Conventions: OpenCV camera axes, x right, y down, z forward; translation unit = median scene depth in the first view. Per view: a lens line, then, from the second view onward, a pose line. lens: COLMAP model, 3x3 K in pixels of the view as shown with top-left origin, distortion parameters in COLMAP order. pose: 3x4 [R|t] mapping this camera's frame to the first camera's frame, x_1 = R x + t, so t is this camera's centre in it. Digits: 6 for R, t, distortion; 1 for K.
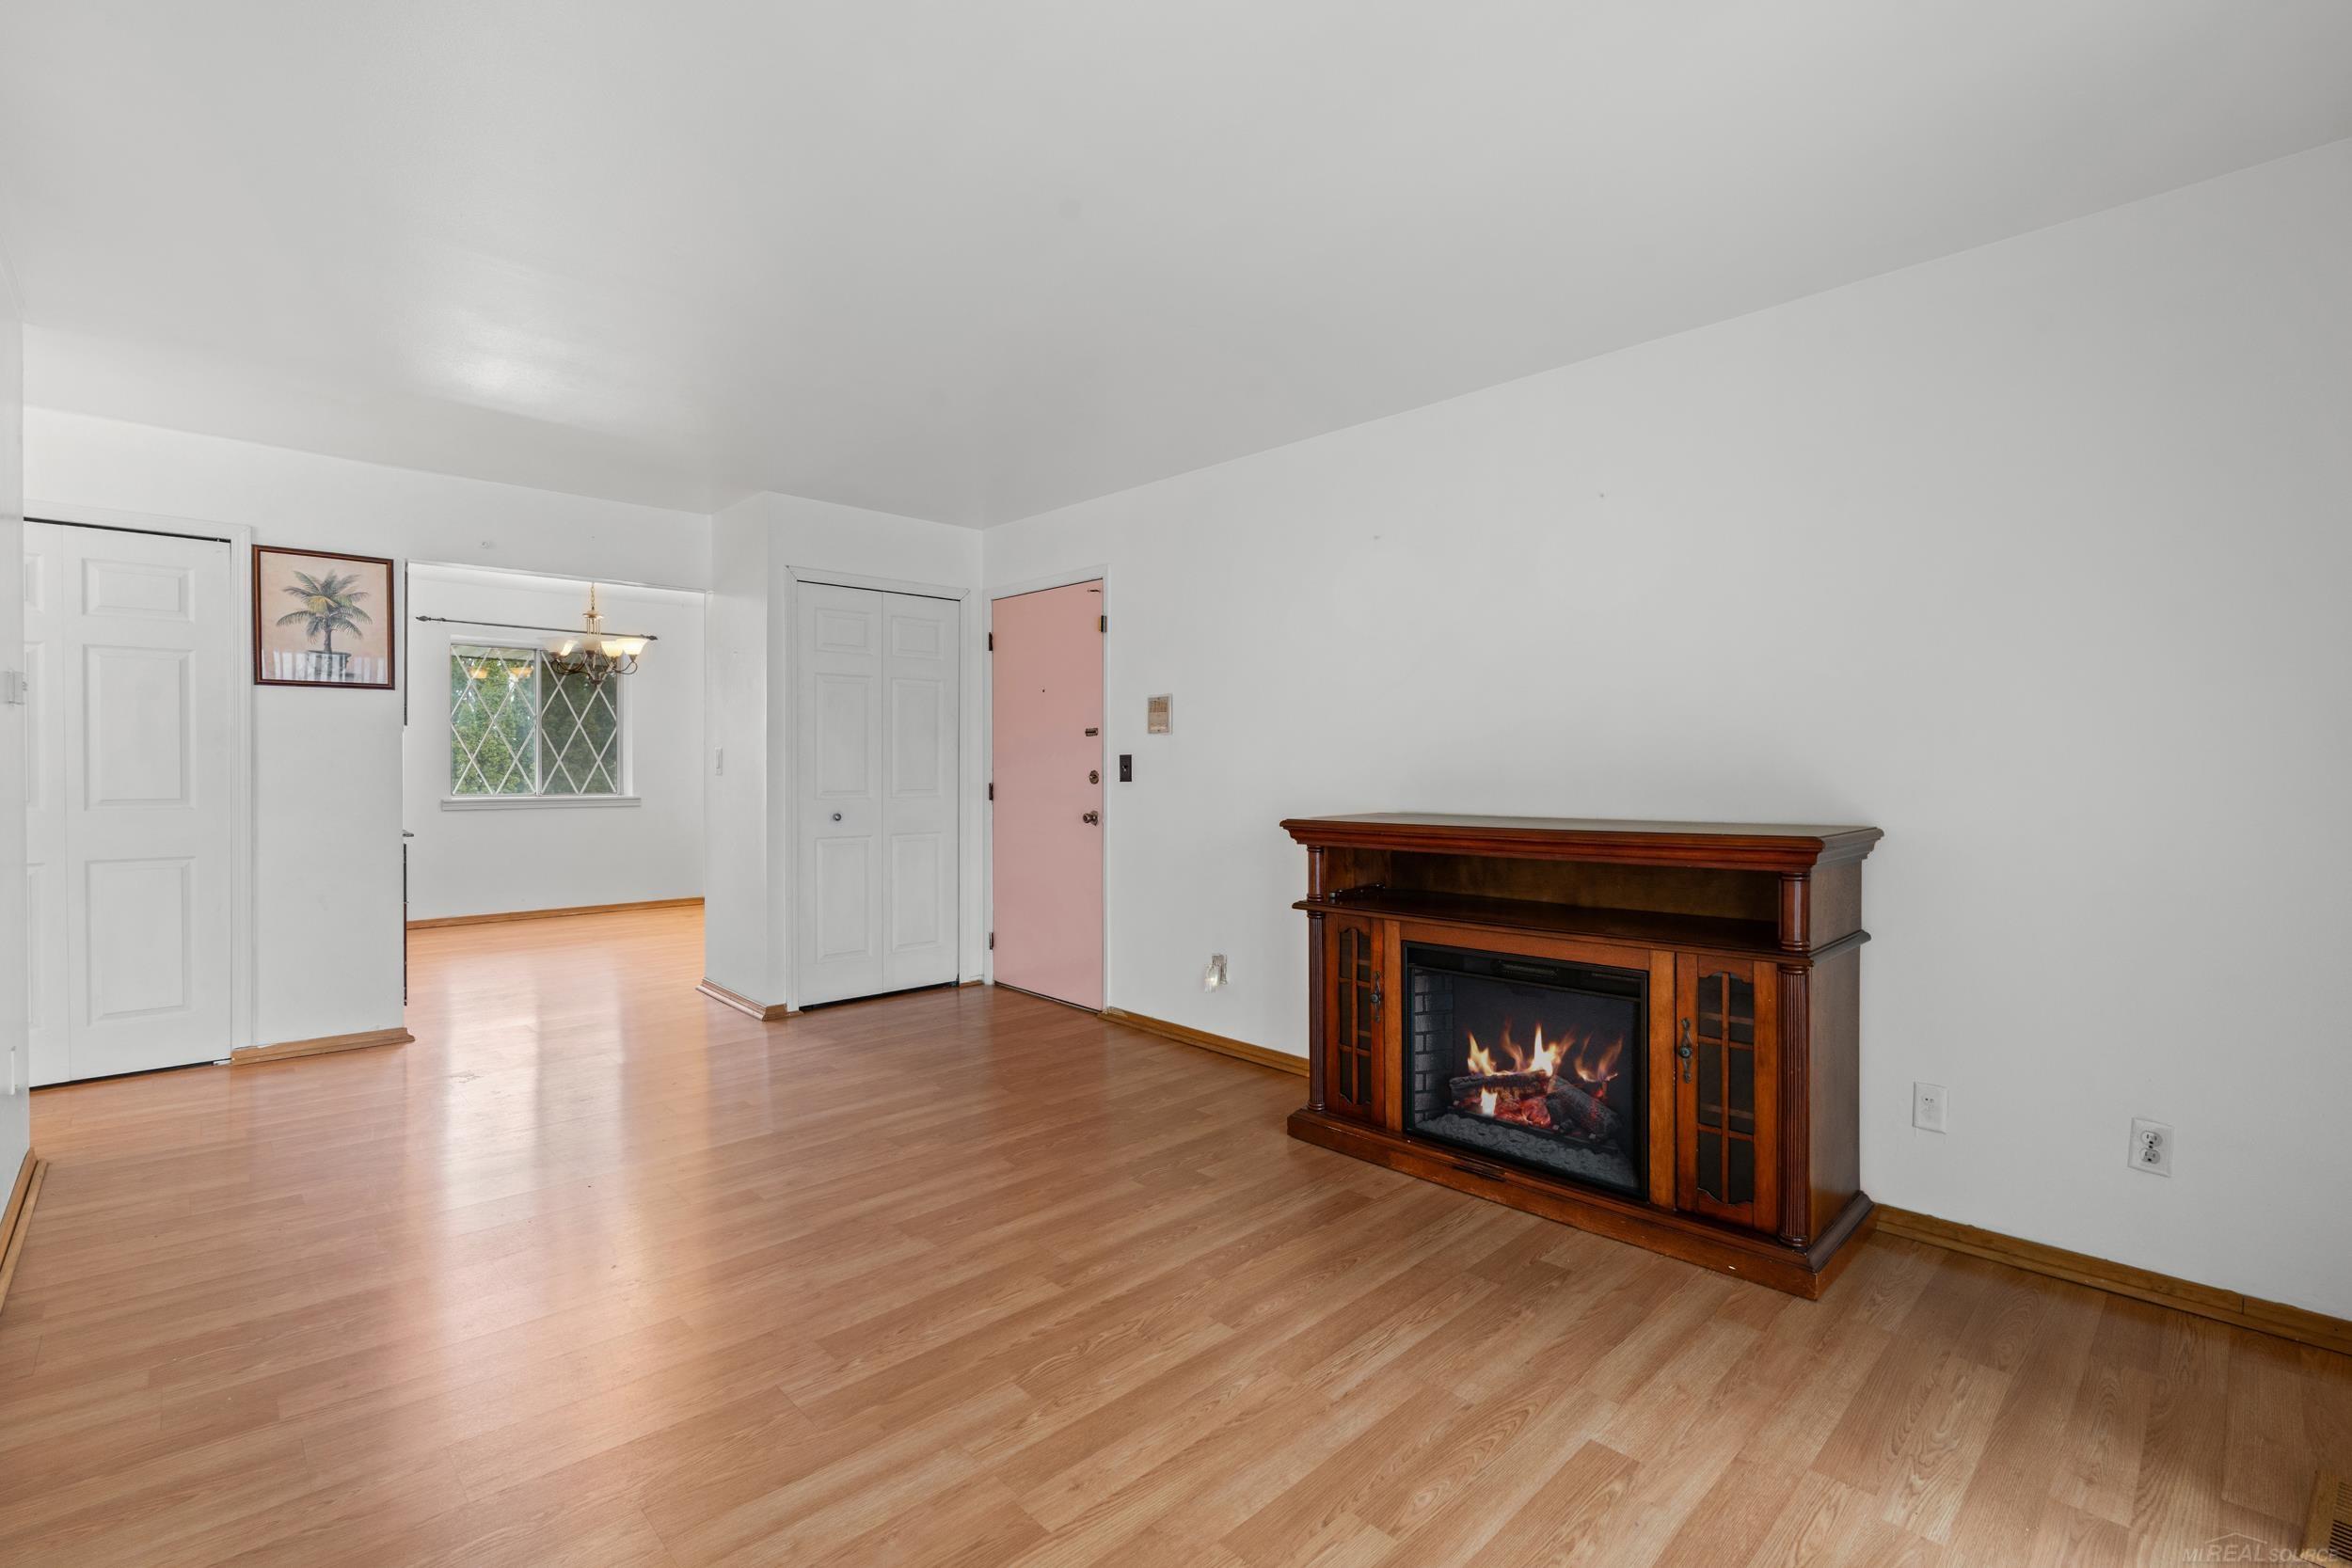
lens RADIAL K [[1032.4, 0, 1170.5], [0, 1032.4, 764.4], [0, 0, 1]] dist [-0.002681, -0.000199]
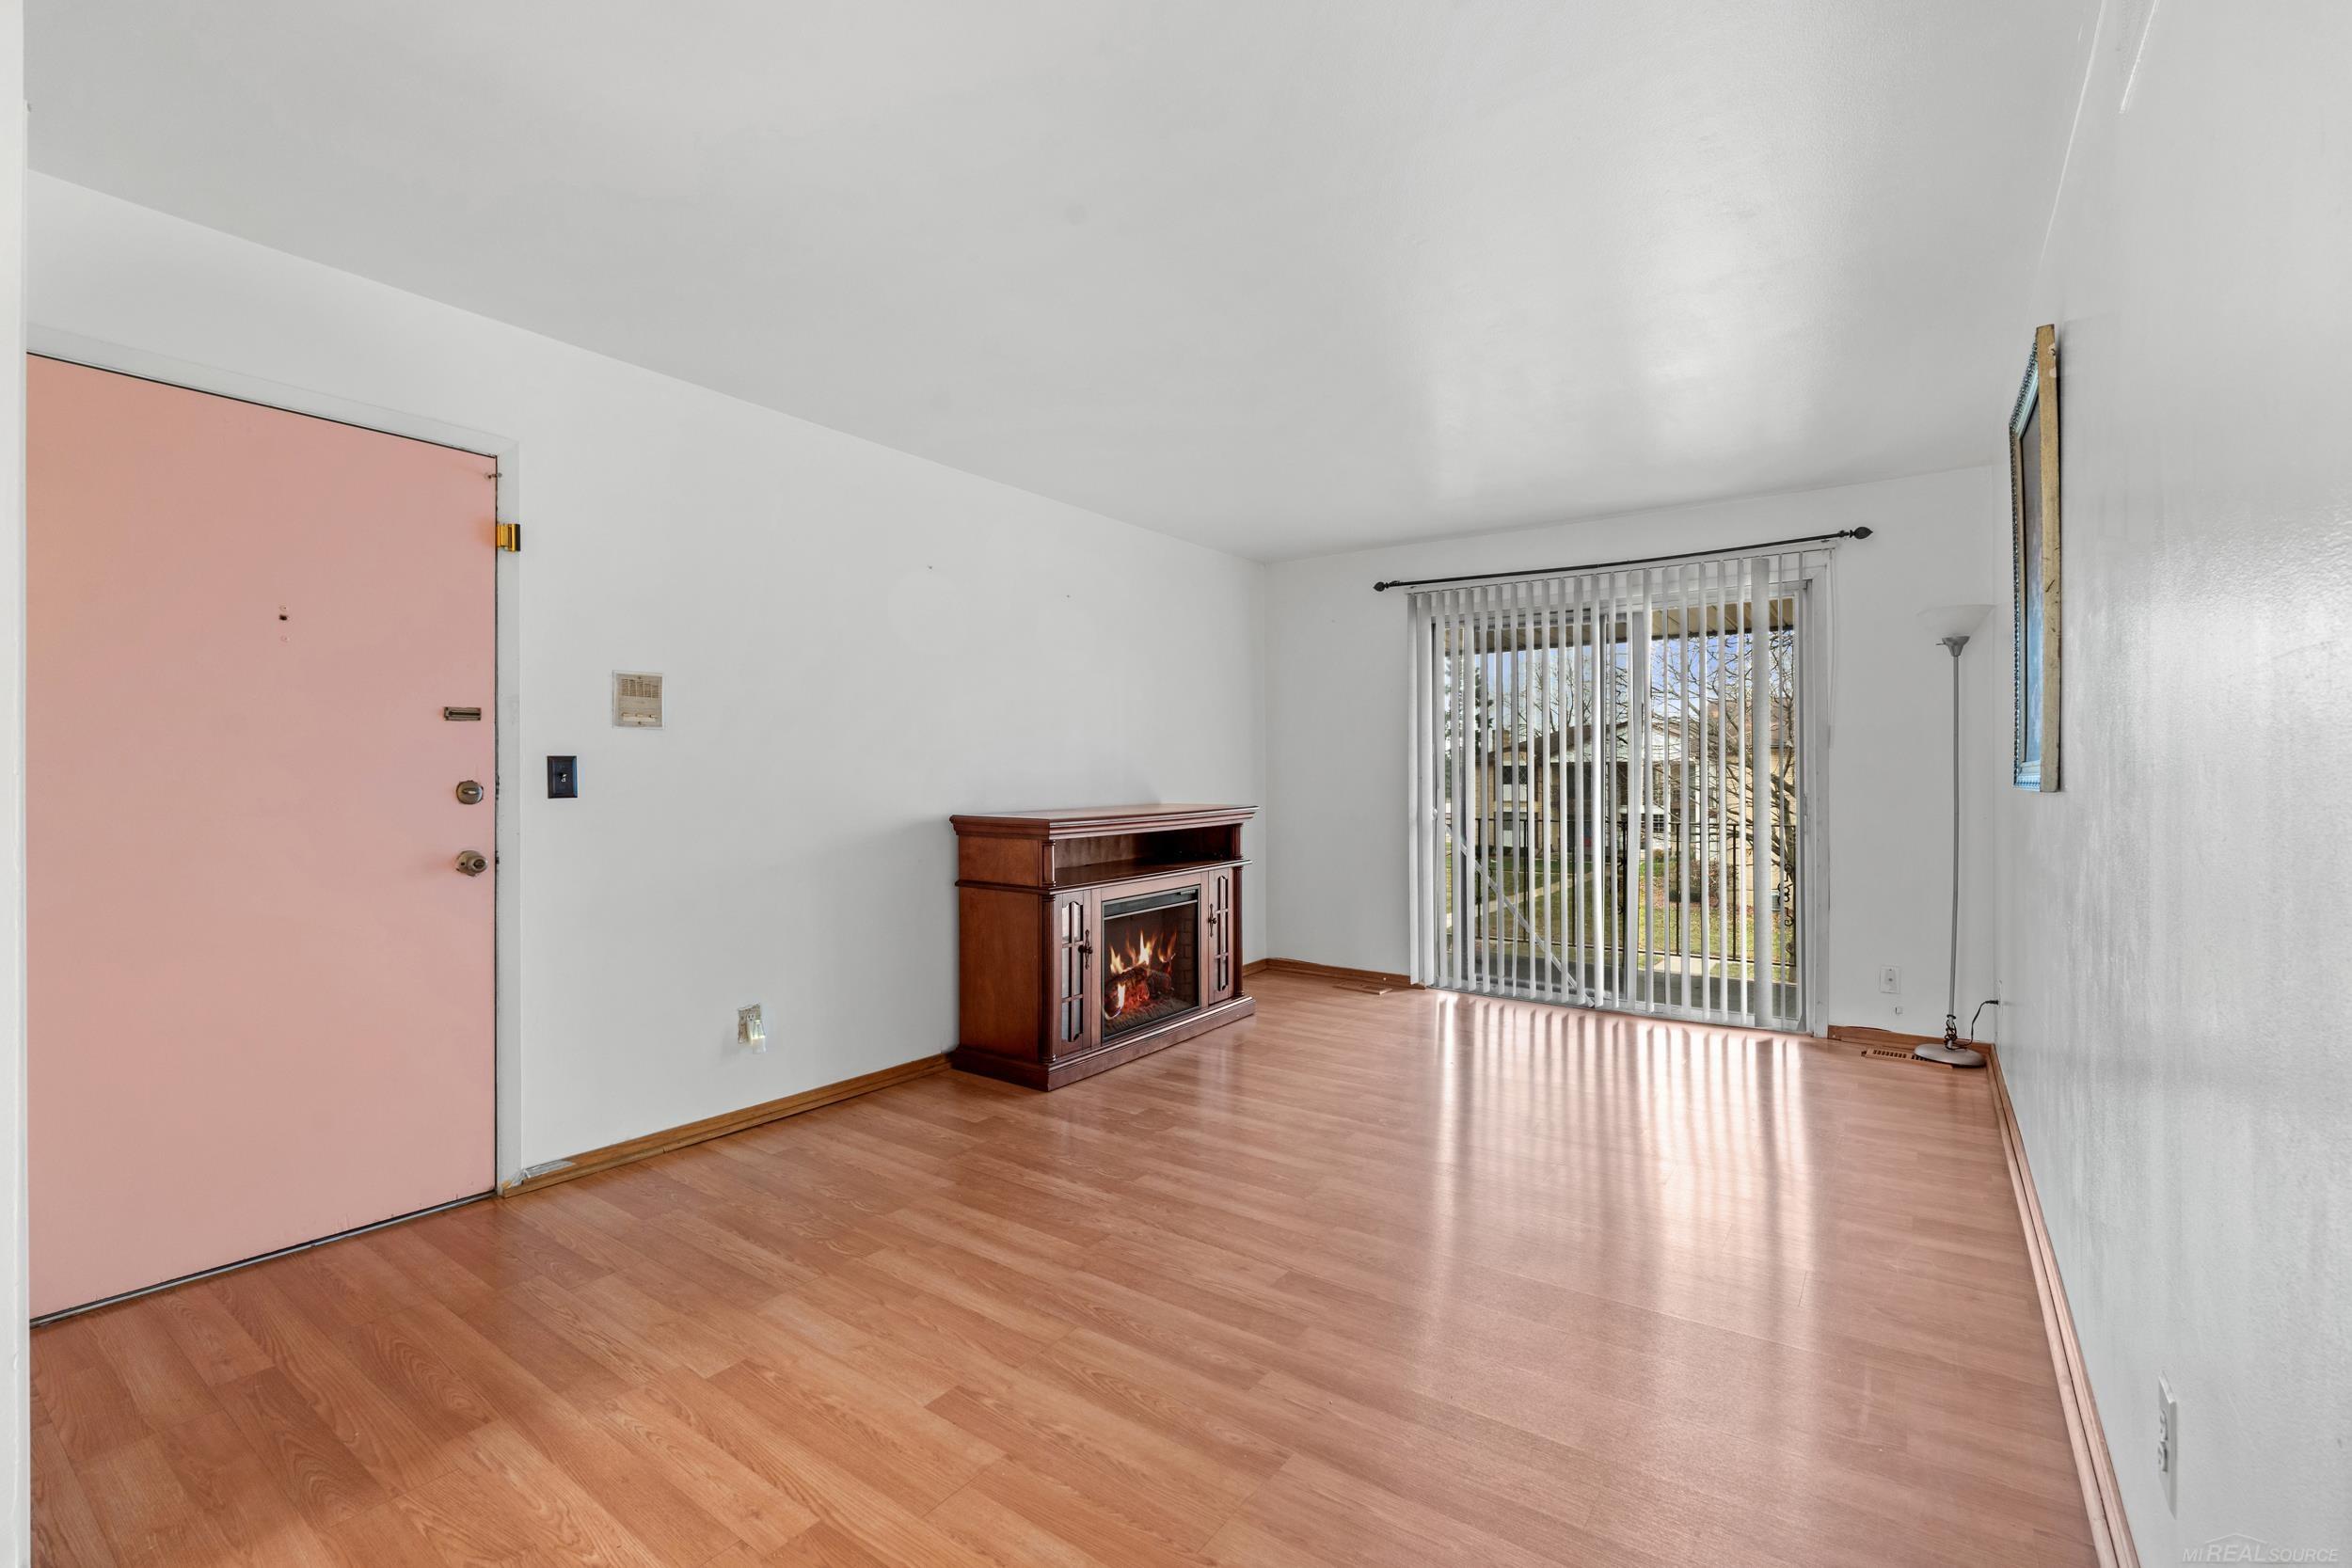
lens RADIAL K [[1032.4, 0, 1170.5], [0, 1032.4, 764.4], [0, 0, 1]] dist [-0.002681, -0.000199]
pose [[-0.175359, 0.006855, 0.984481, -0.880377], [-0.004496, 0.999960, -0.007763, -0.001022], [-0.984494, -0.005788, -0.175321, 0.889128]]
